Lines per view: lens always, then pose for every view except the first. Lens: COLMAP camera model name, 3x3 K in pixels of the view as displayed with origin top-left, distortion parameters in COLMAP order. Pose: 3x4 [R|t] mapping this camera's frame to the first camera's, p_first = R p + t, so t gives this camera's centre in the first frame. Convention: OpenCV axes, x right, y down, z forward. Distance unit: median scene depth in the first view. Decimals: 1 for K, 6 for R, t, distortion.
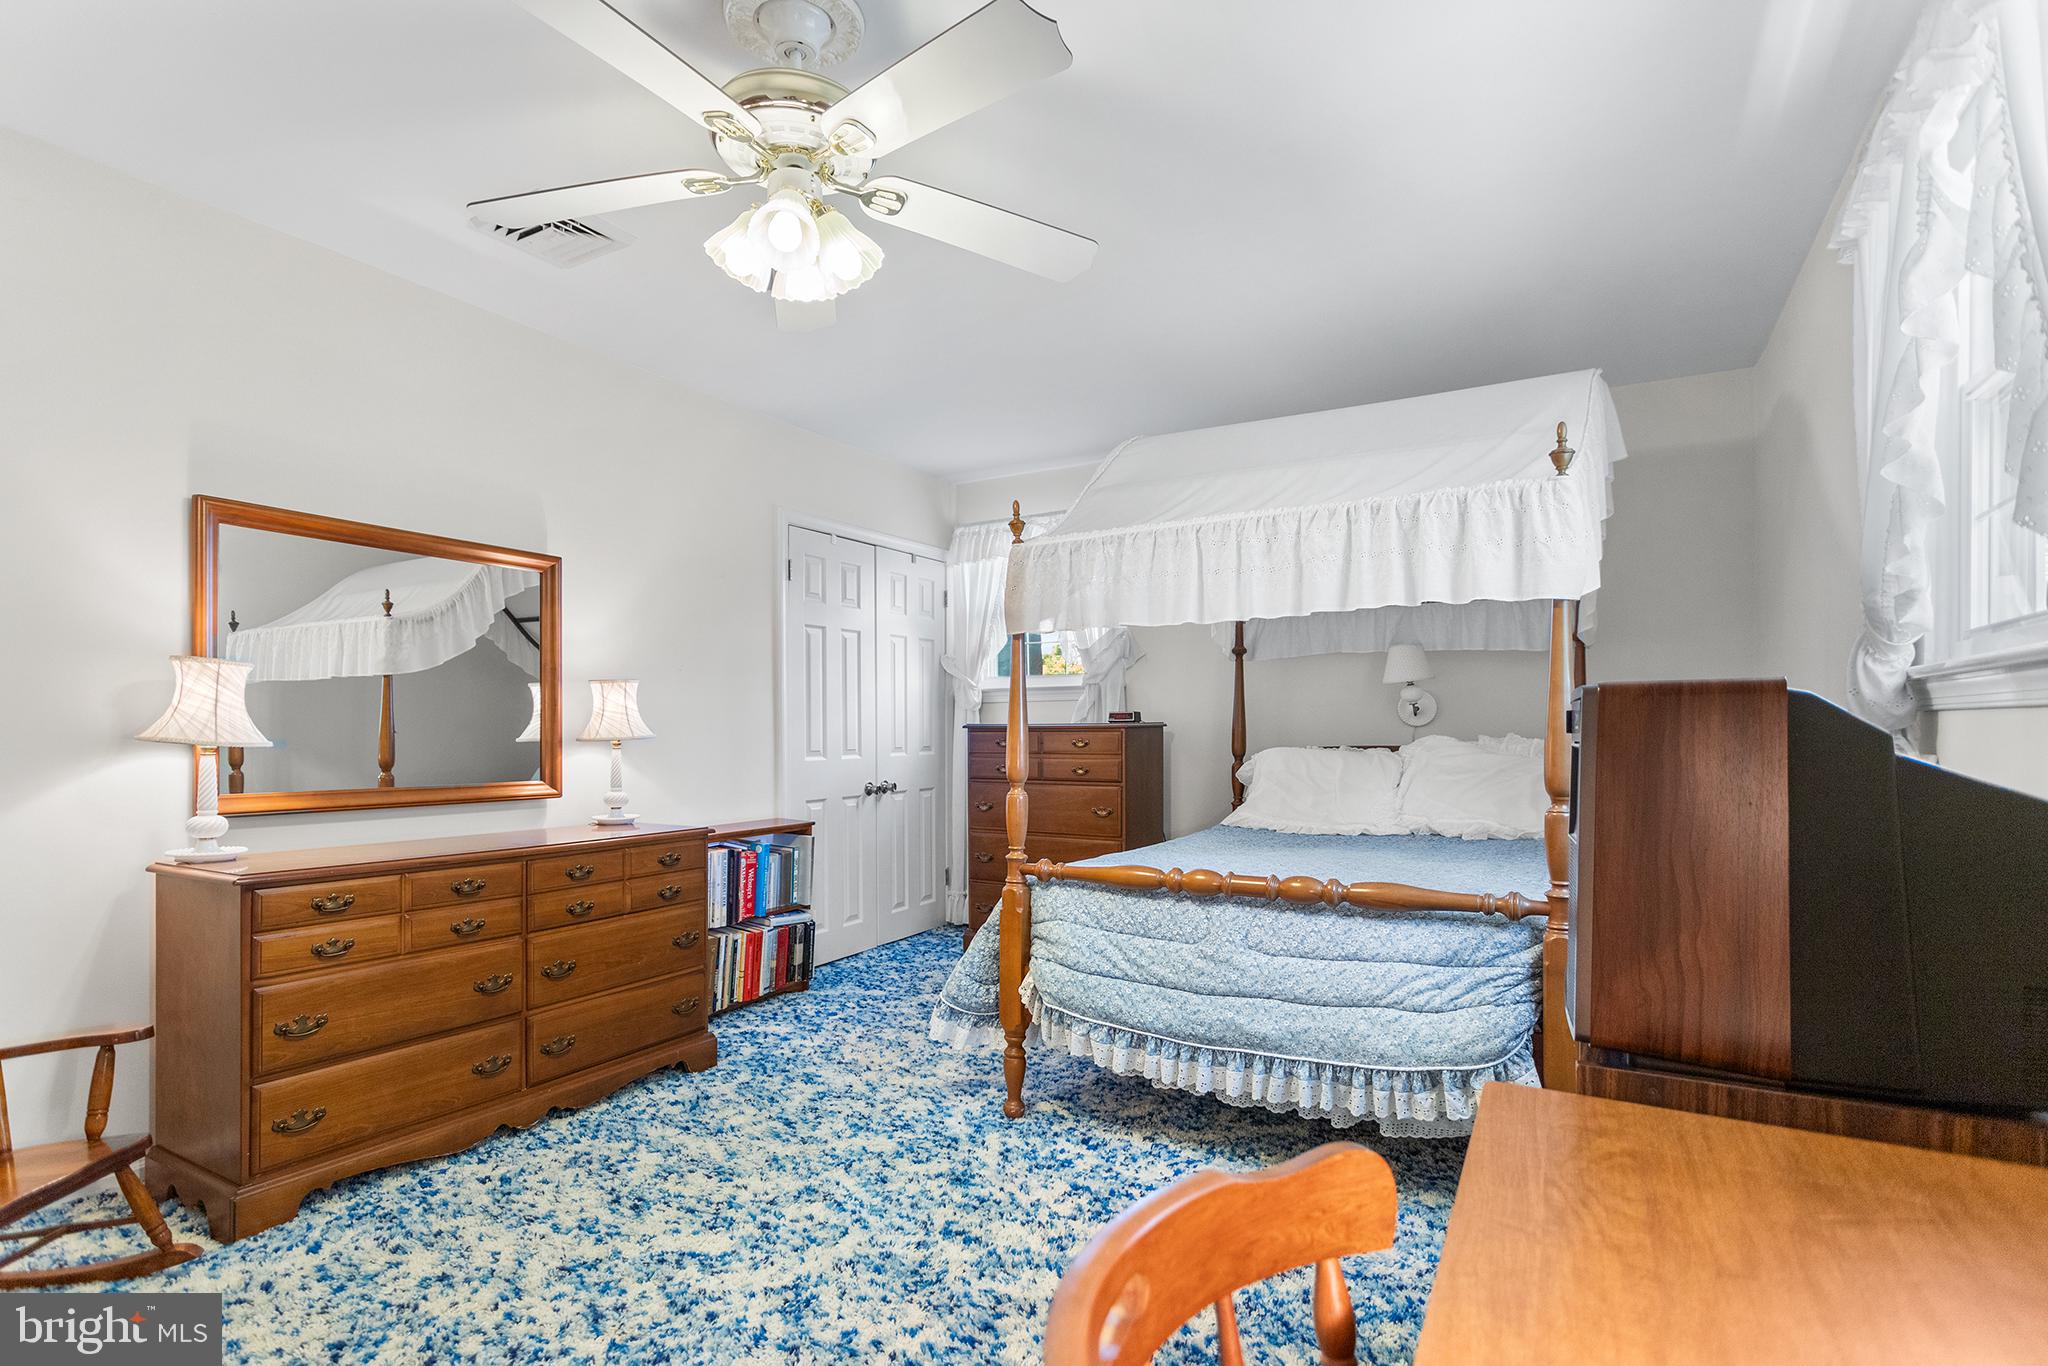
lens RADIAL K [[989.8, 0, 1021.0], [0, 989.8, 734.9], [0, 0, 1]] dist [0.002949, 0.001776]
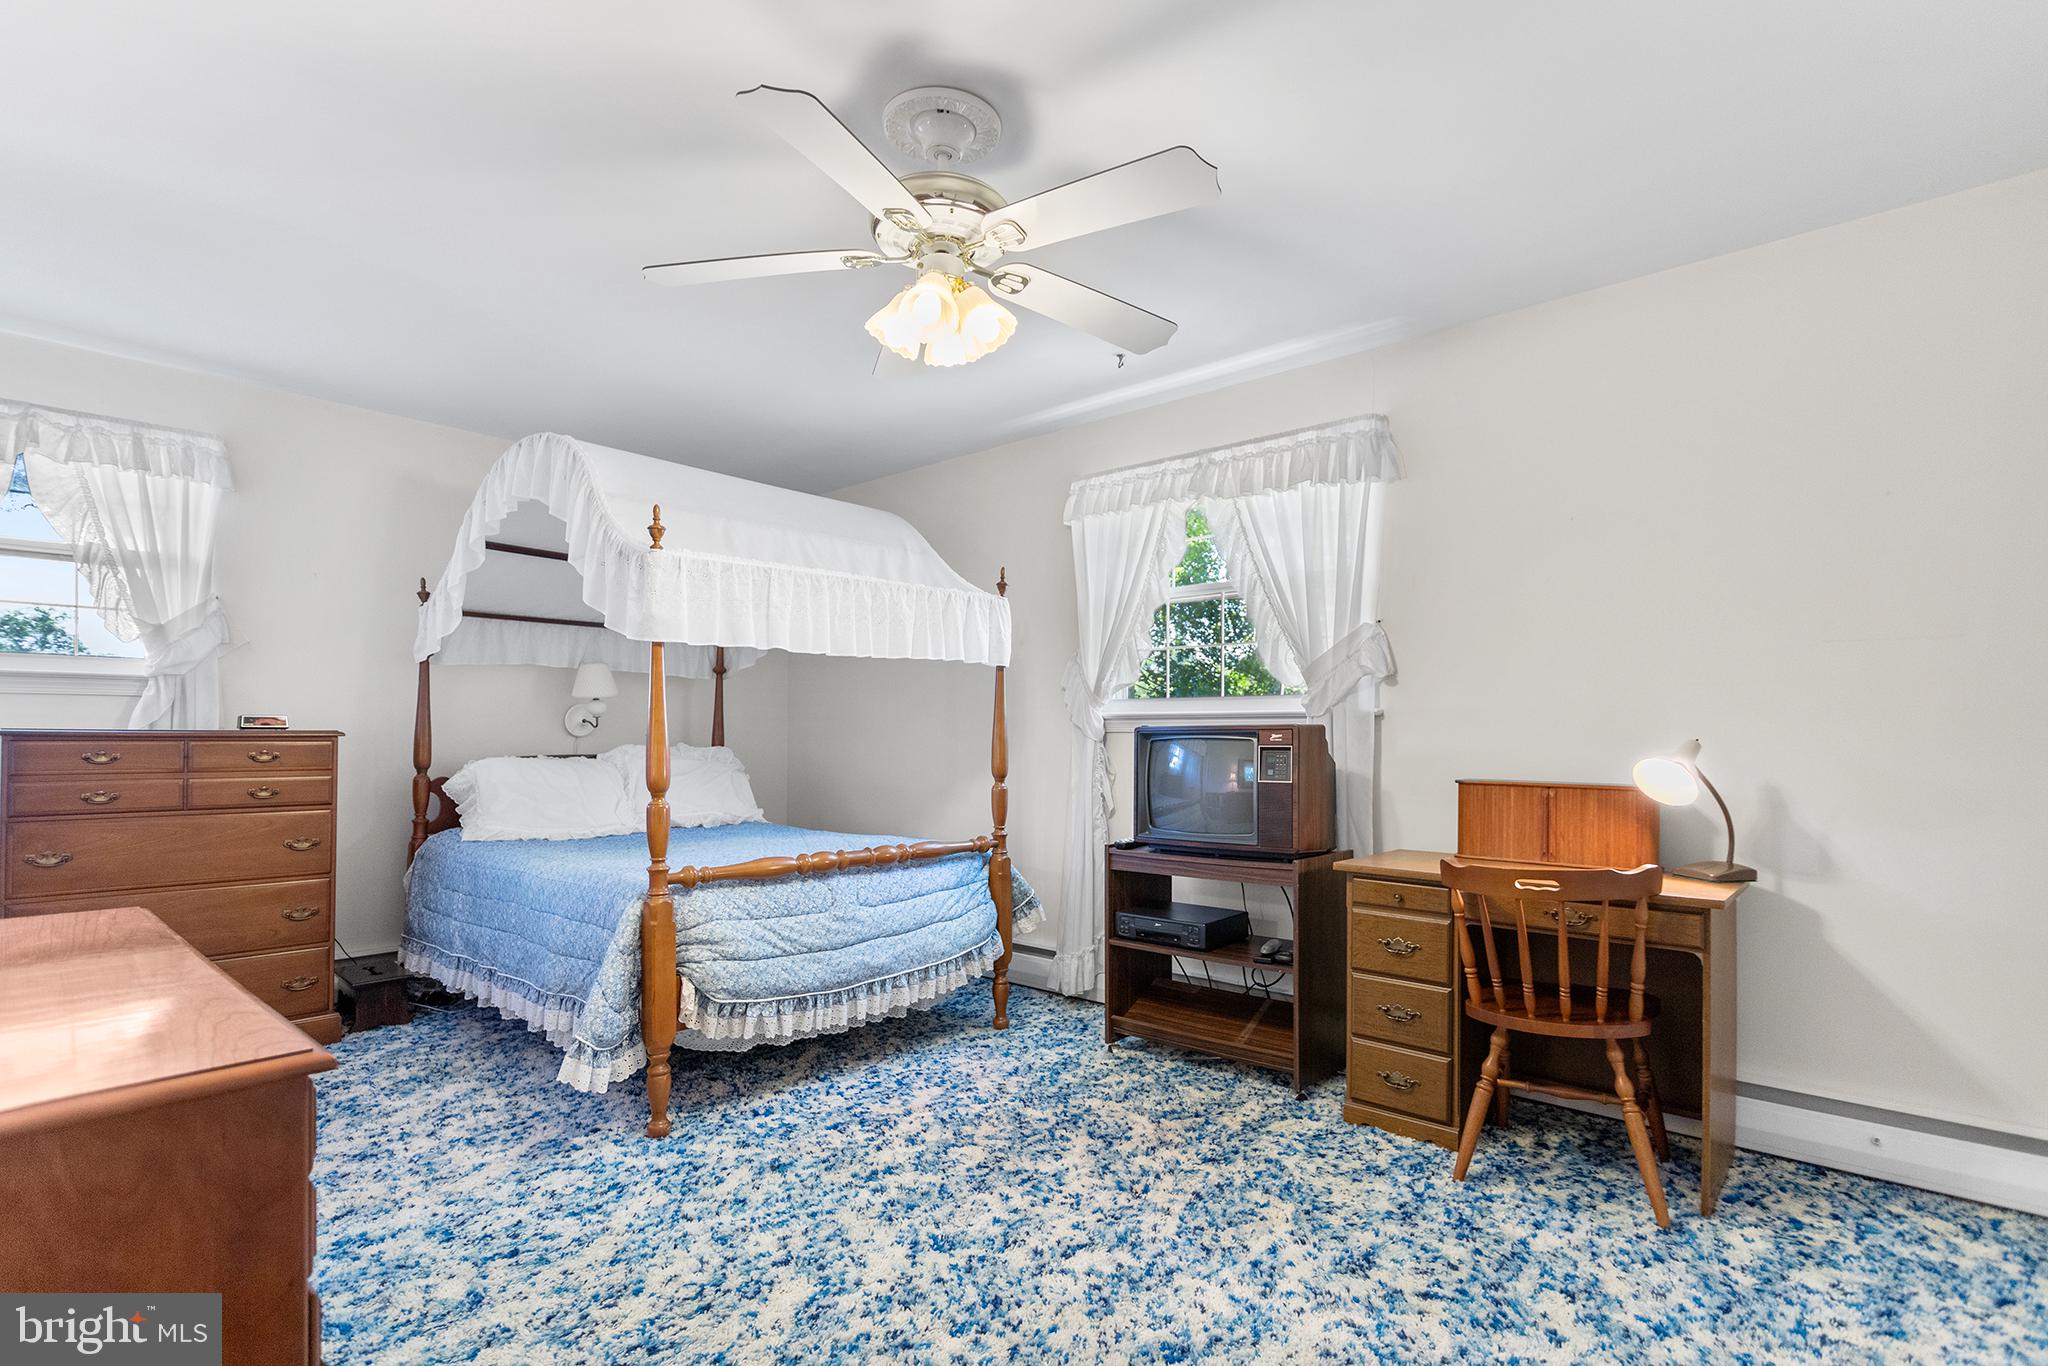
lens RADIAL K [[989.8, 0, 1014.2], [0, 989.8, 734.0], [0, 0, 1]] dist [0.002949, 0.001776]
pose [[0.217424, 0.008700, 0.976038, -0.976232], [0.003690, 0.999946, -0.009735, 0.001504], [-0.976070, 0.005719, 0.217380, 0.493974]]
